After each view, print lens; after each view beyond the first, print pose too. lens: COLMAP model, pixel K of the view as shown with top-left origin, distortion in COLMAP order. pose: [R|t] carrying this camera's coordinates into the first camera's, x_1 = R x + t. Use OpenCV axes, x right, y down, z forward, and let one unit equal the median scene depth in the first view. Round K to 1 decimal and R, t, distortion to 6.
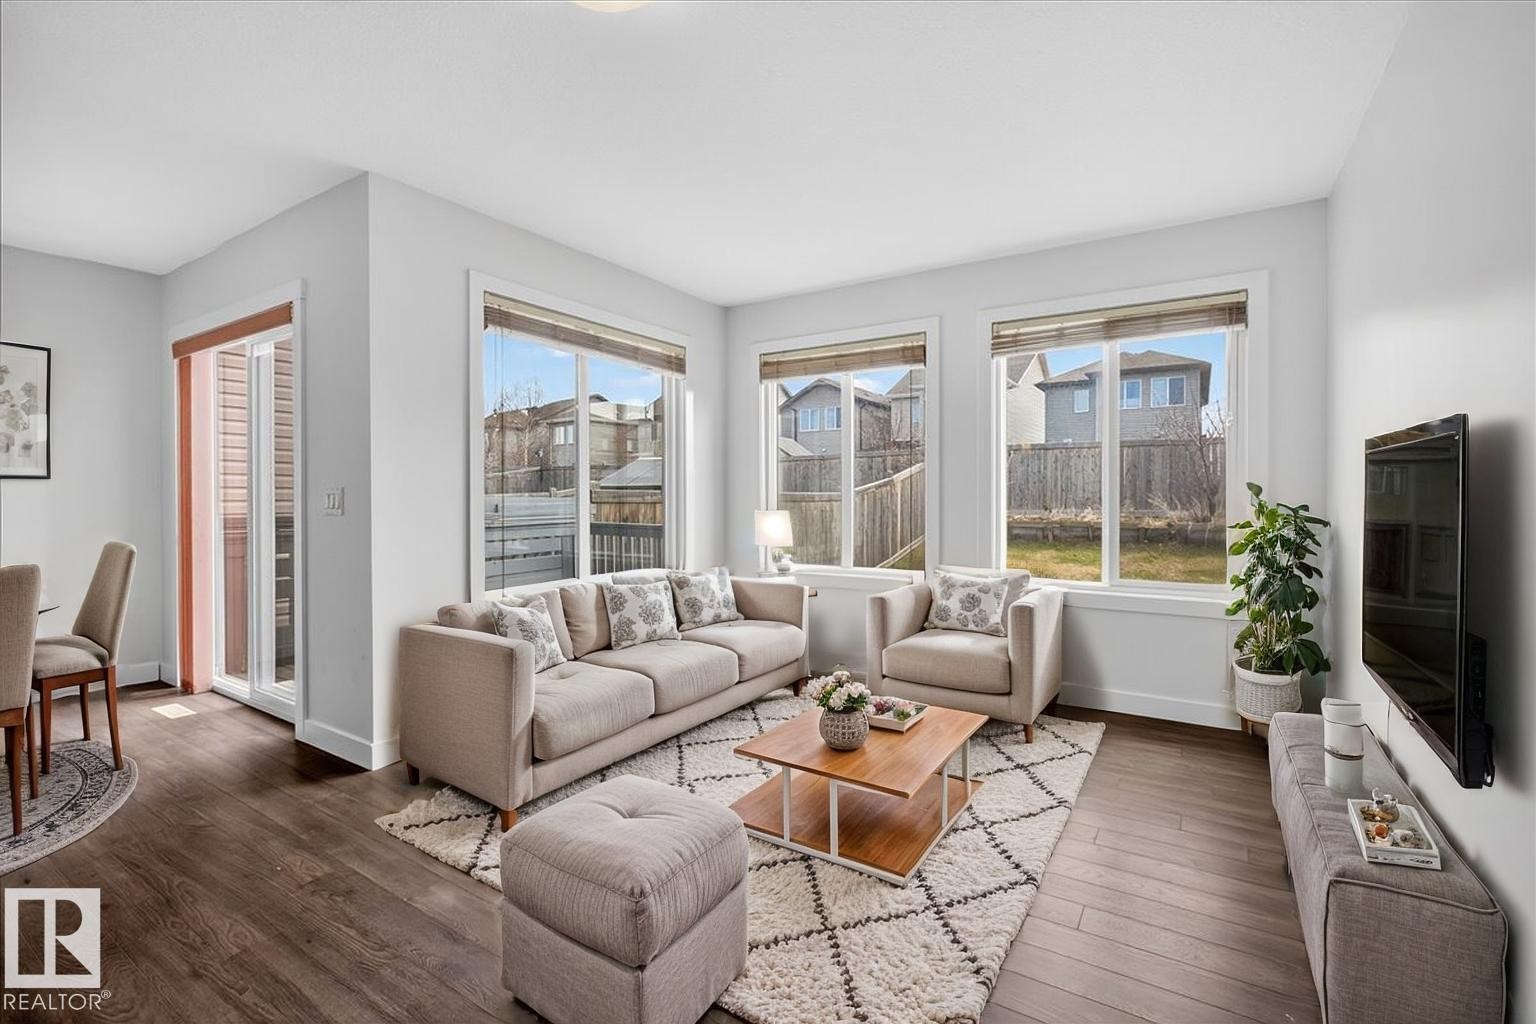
lens RADIAL K [[683.1, 0, 758.1], [0, 683.1, 501.8], [0, 0, 1]] dist [-0.009167, 0.001295]
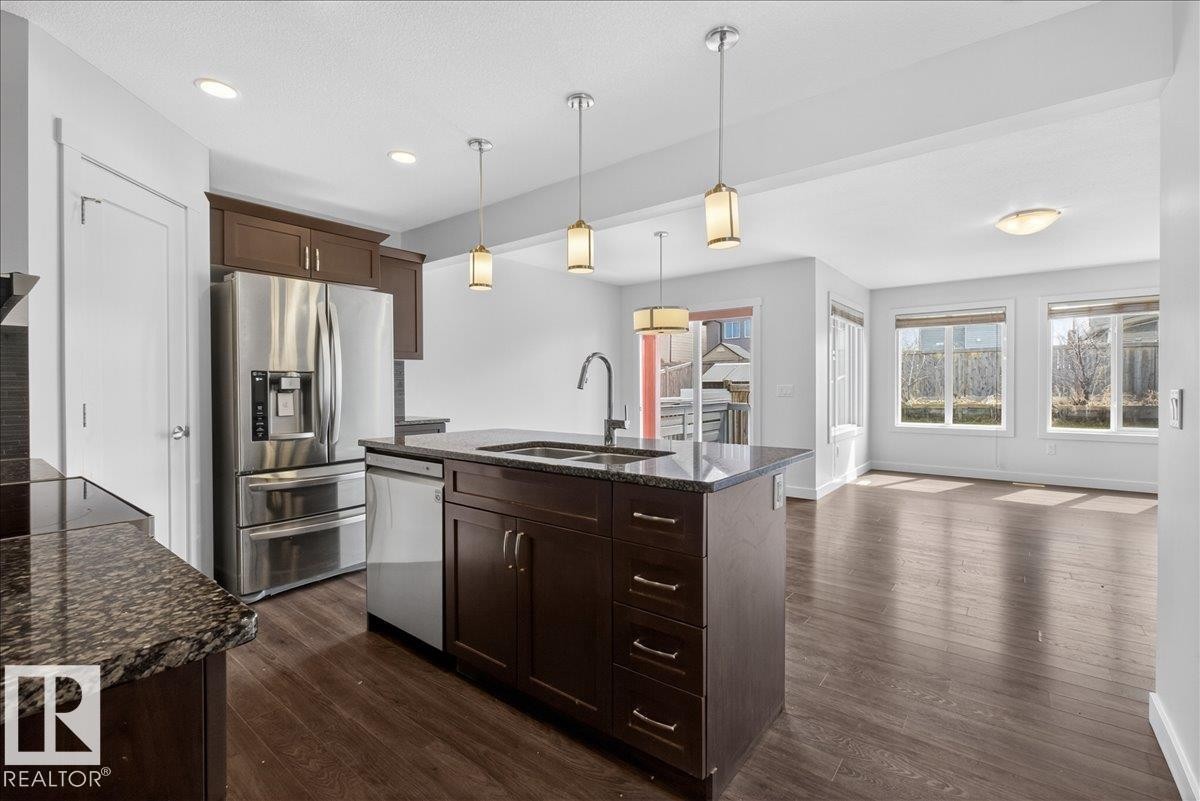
lens RADIAL K [[533.6, 0, 603.1], [0, 533.6, 392.2], [0, 0, 1]] dist [-0.009167, 0.001295]
pose [[0.993554, 0.000706, -0.113356, -0.625293], [-0.000062, 0.999984, 0.005684, -0.007564], [0.113359, -0.005641, 0.993538, -0.567491]]
